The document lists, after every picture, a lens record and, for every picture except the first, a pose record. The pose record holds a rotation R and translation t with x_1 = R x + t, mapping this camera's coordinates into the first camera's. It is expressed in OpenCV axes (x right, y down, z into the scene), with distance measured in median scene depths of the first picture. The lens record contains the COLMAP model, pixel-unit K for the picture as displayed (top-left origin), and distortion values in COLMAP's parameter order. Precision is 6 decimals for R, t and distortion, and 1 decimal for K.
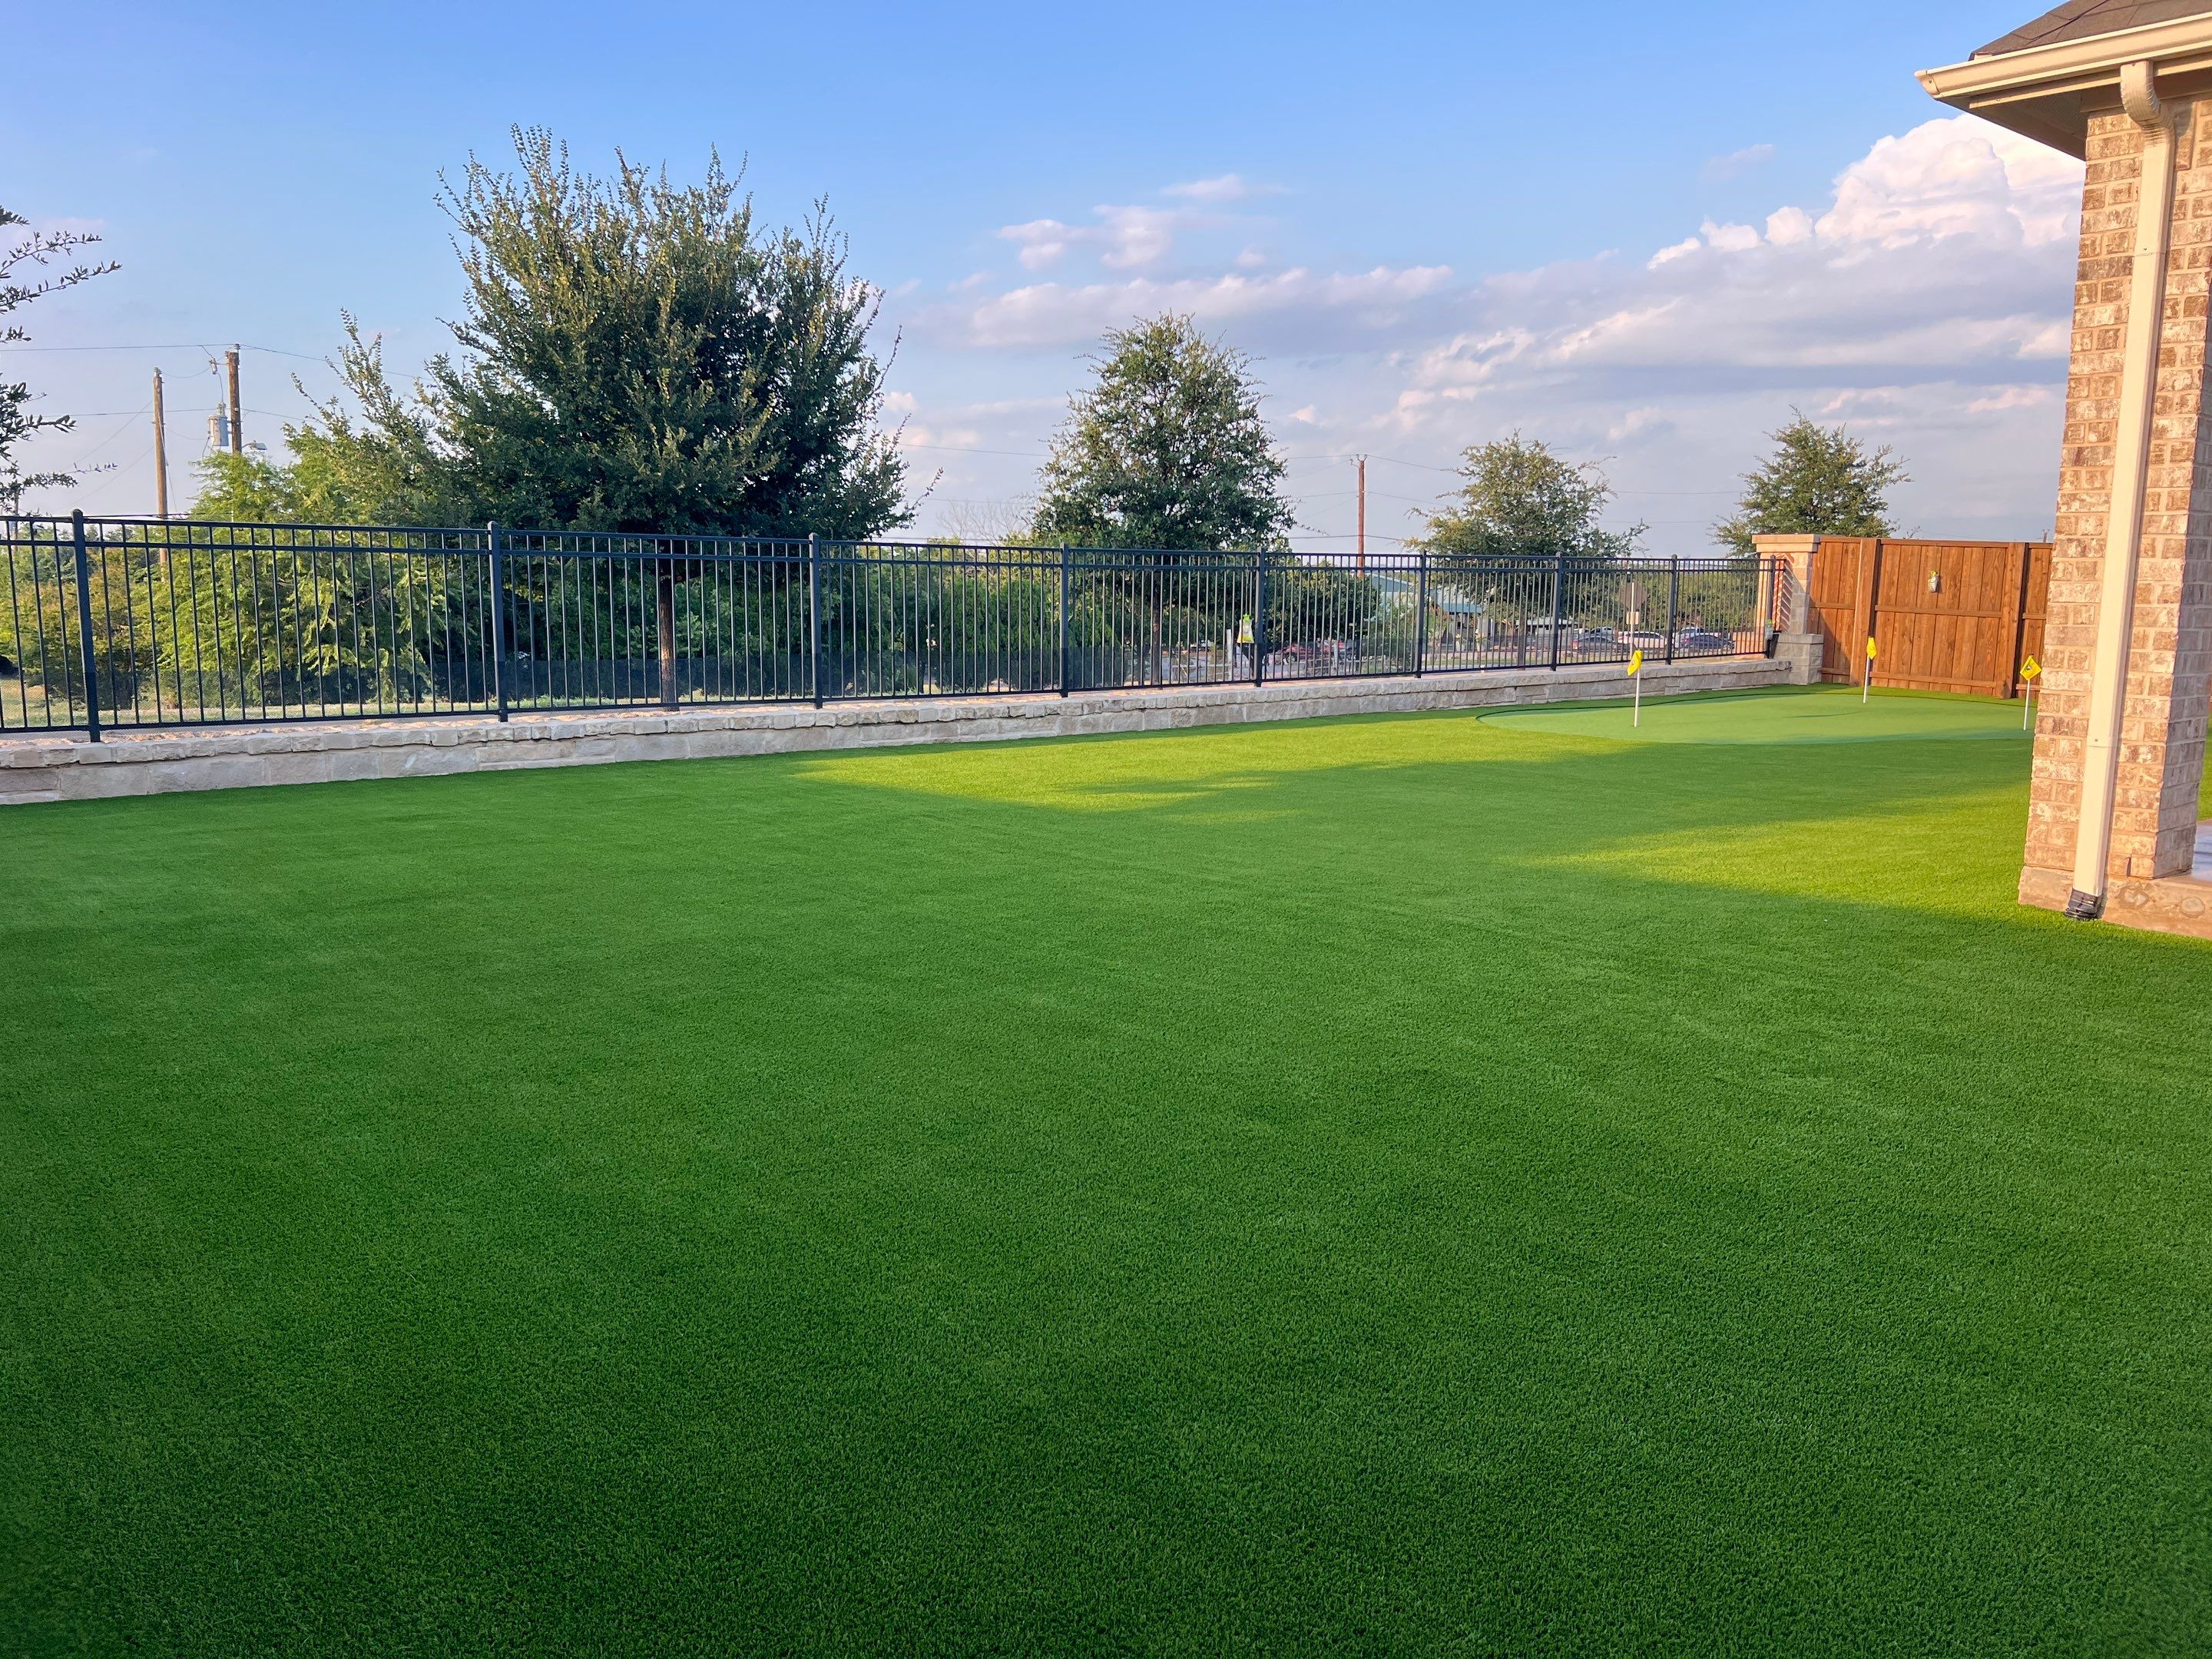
lens RADIAL K [[1661.8, 0, 1116.9], [0, 1661.8, 823.3], [0, 0, 1]] dist [0.068419, -0.092817]
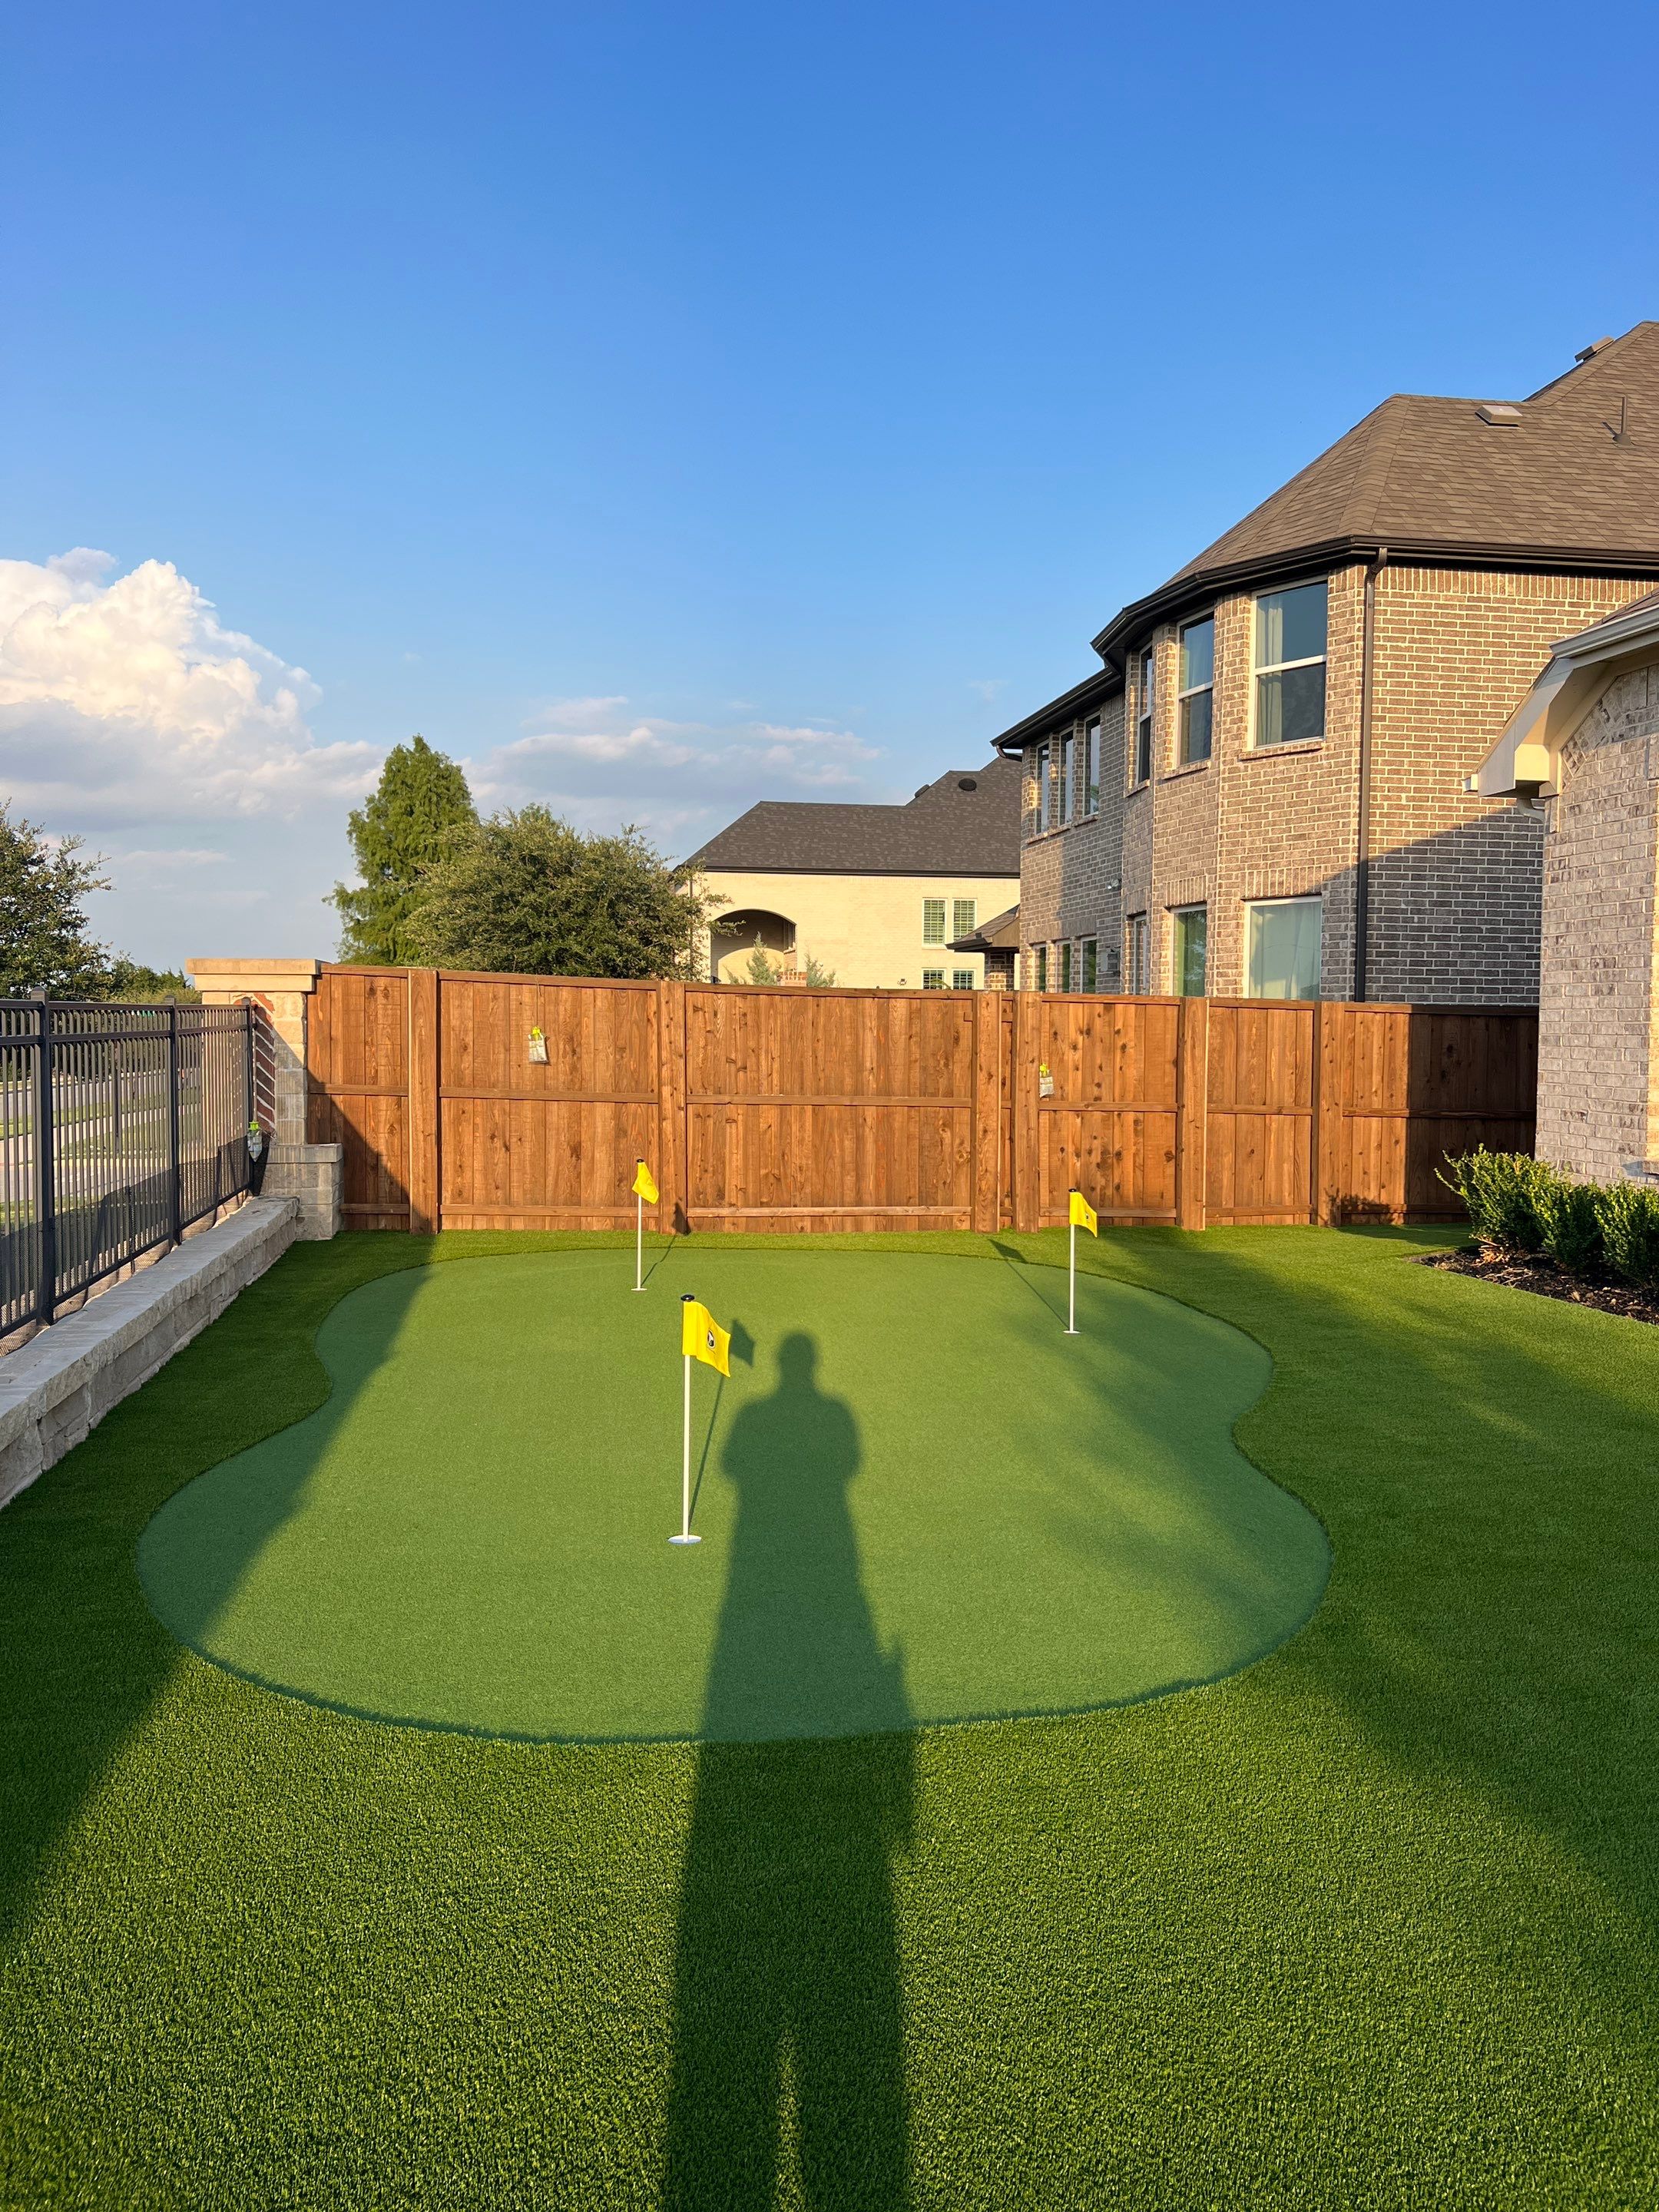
lens RADIAL K [[1637.8, 0, 840.7], [0, 1637.8, 1105.8], [0, 0, 1]] dist [0.062414, -0.096088]
pose [[0.506820, -0.051404, 0.860518, 0.055378], [0.128062, 0.991634, -0.016189, -0.119748], [-0.852487, 0.118405, 0.509163, 0.743133]]
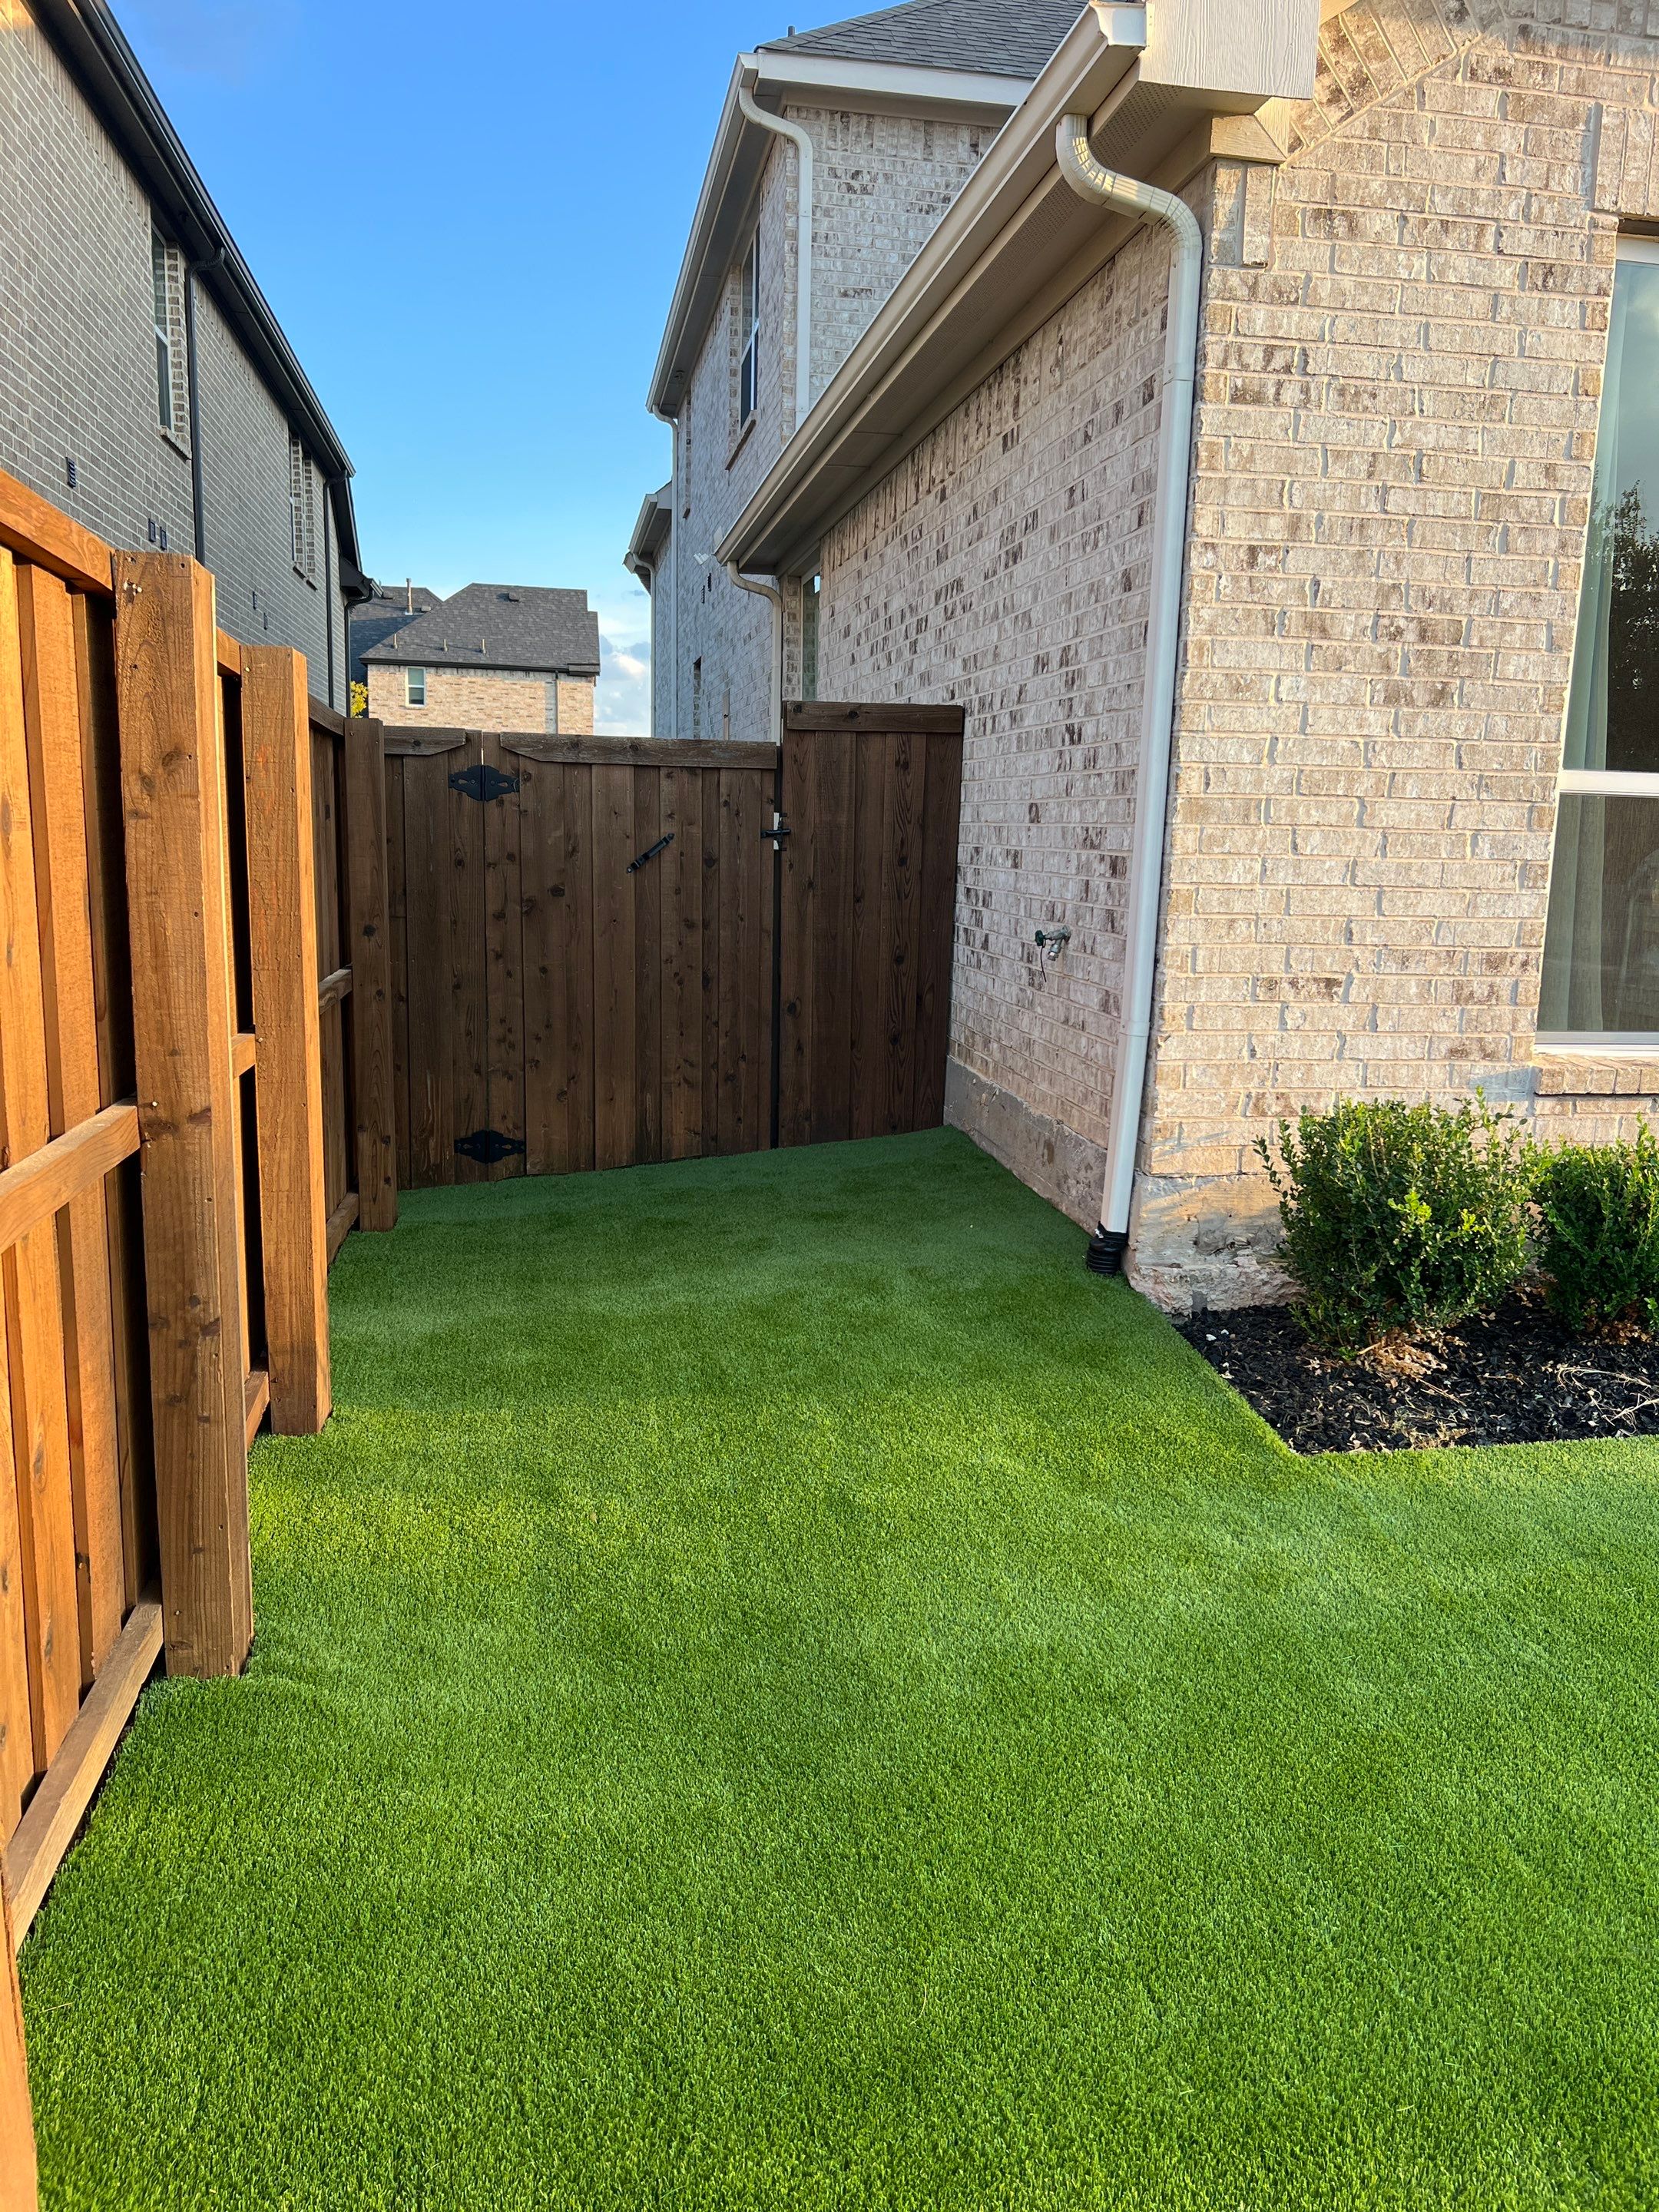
lens RADIAL K [[1654.6, 0, 830.4], [0, 1654.6, 1128.0], [0, 0, 1]] dist [0.019586, 0.007051]
pose [[-0.859214, -0.125332, 0.496028, 0.637068], [0.042242, 0.948842, 0.312914, -0.155776], [-0.509870, 0.289813, -0.809963, 1.078070]]
